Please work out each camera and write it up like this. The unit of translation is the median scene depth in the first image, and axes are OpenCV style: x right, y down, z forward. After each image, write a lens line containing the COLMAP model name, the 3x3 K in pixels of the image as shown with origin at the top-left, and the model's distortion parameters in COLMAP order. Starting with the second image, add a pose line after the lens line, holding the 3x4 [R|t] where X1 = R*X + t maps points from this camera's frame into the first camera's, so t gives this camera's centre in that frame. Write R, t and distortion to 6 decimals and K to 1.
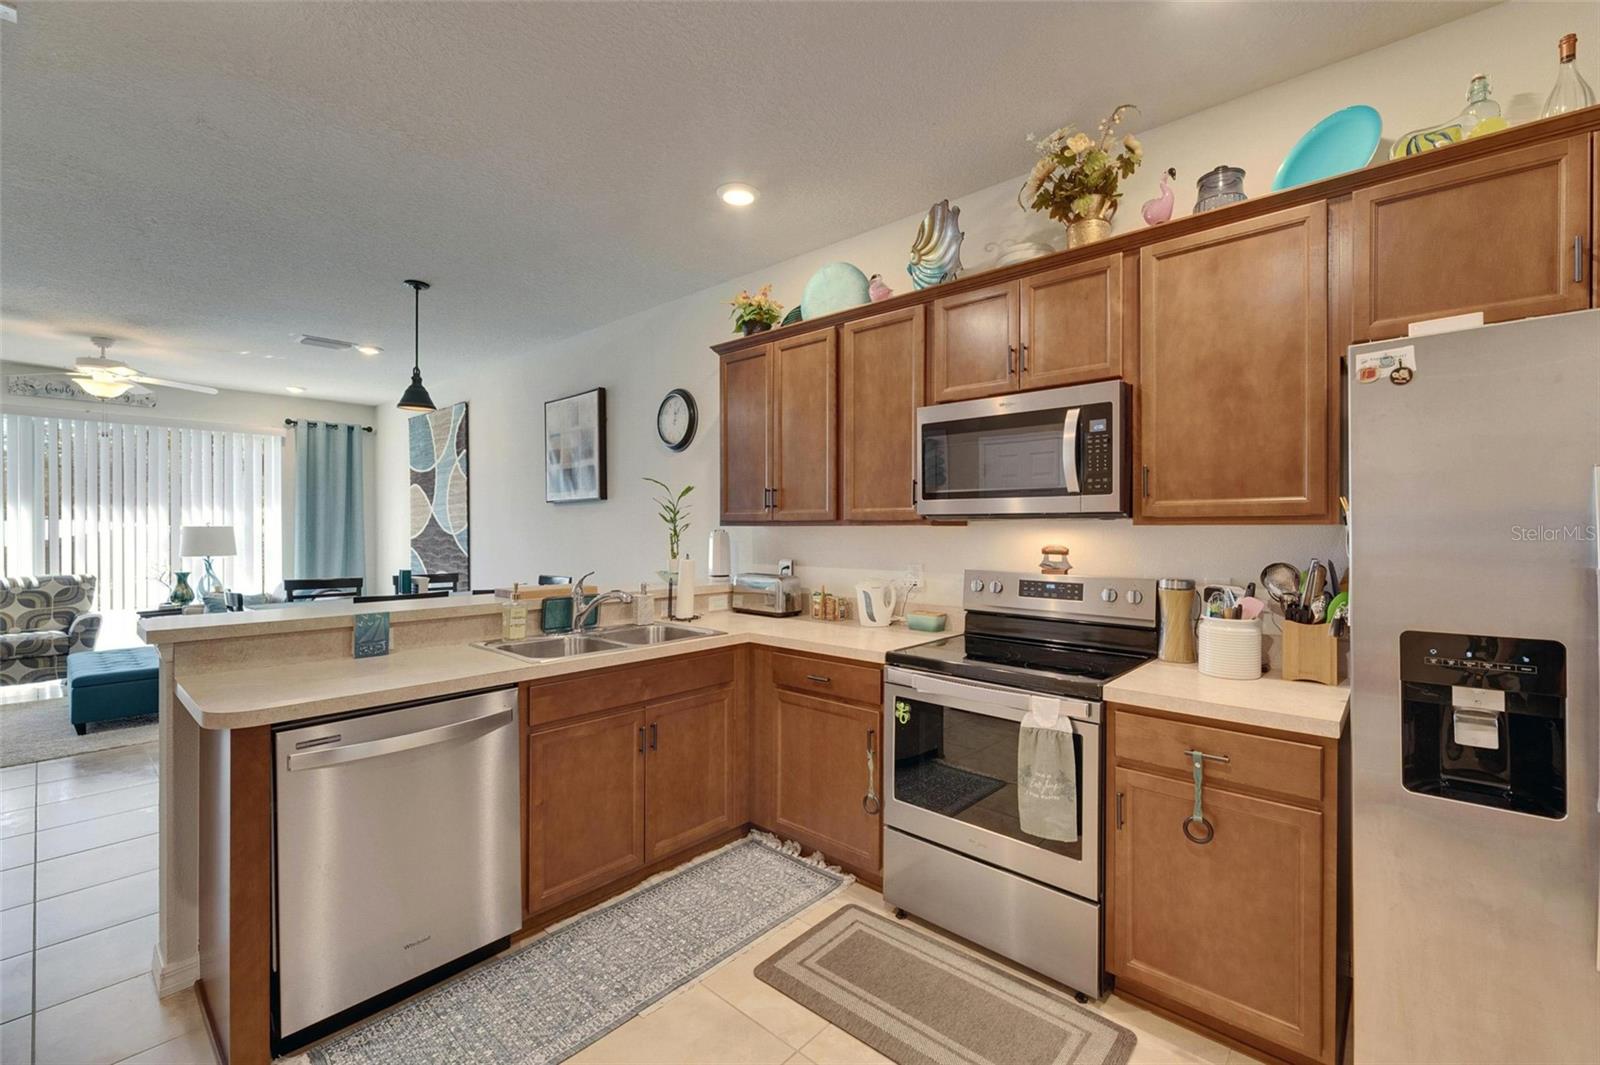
lens RADIAL K [[671.9, 0, 826.8], [0, 671.9, 528.2], [0, 0, 1]] dist [0.004560, -0.000826]
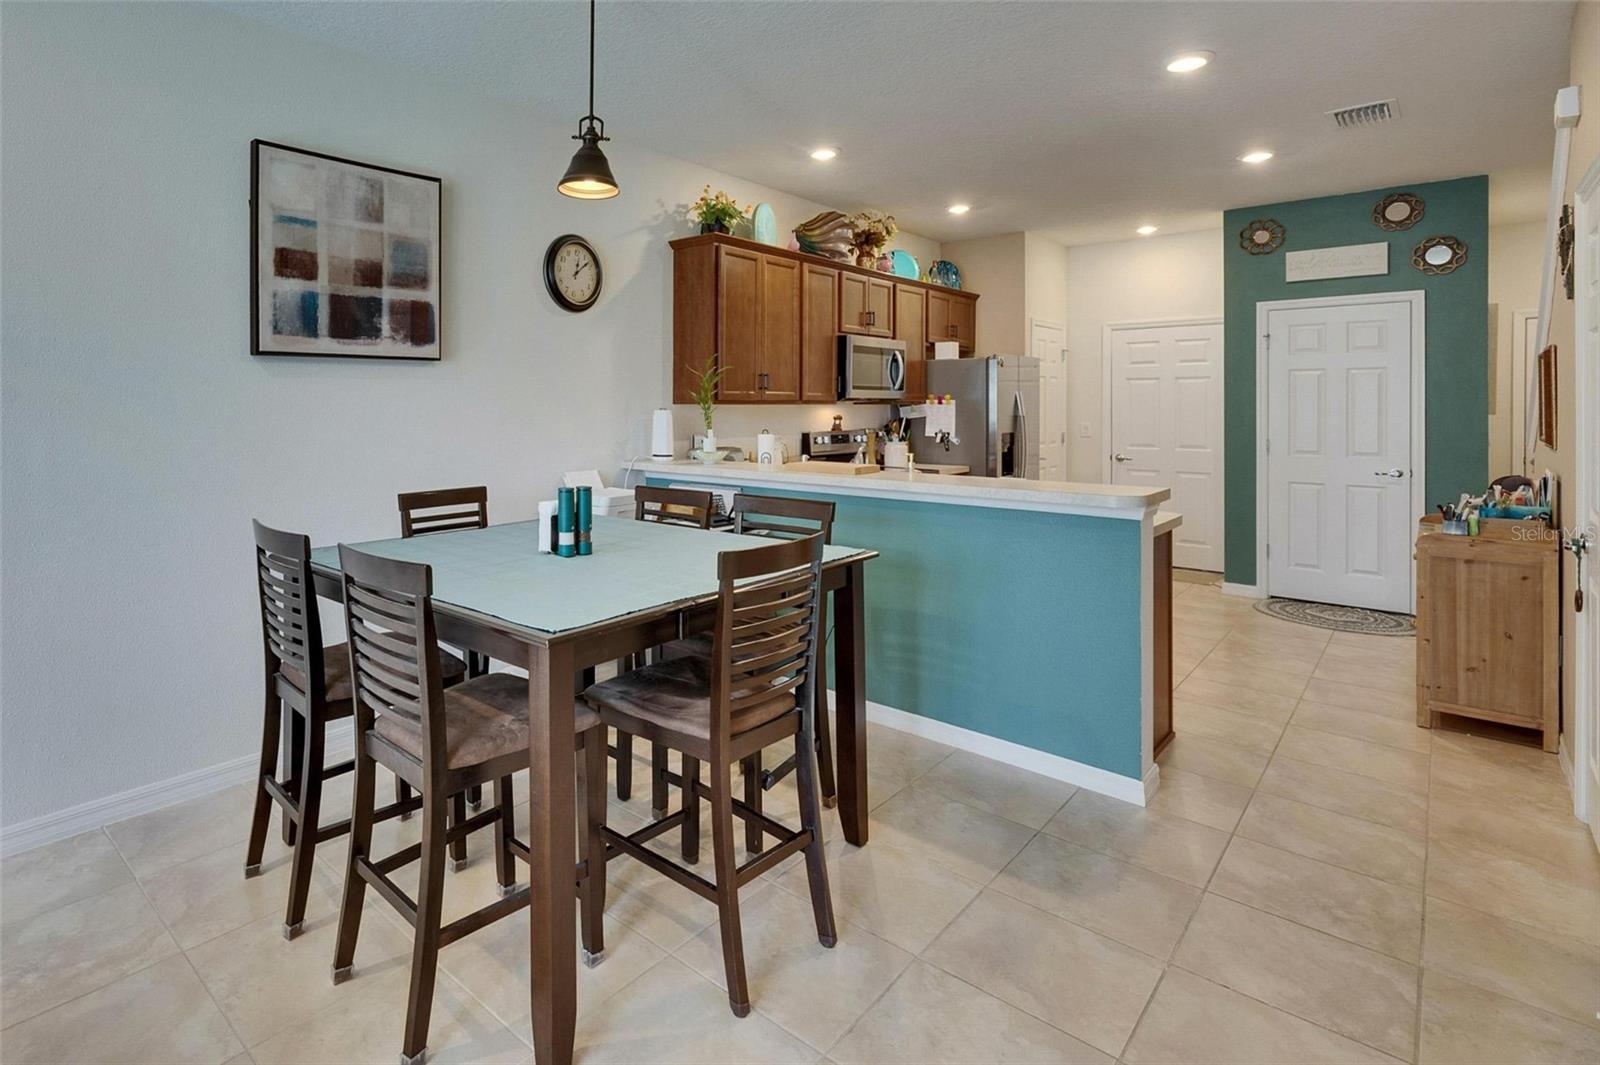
lens RADIAL K [[799.8, 0, 596.7], [0, 799.8, 413.1], [0, 0, 1]] dist [0.005175, -0.001556]
pose [[0.105190, -0.008288, 0.994418, -1.779515], [0.001461, 0.999965, 0.008180, -0.000254], [-0.994451, 0.000592, 0.105198, 1.313931]]
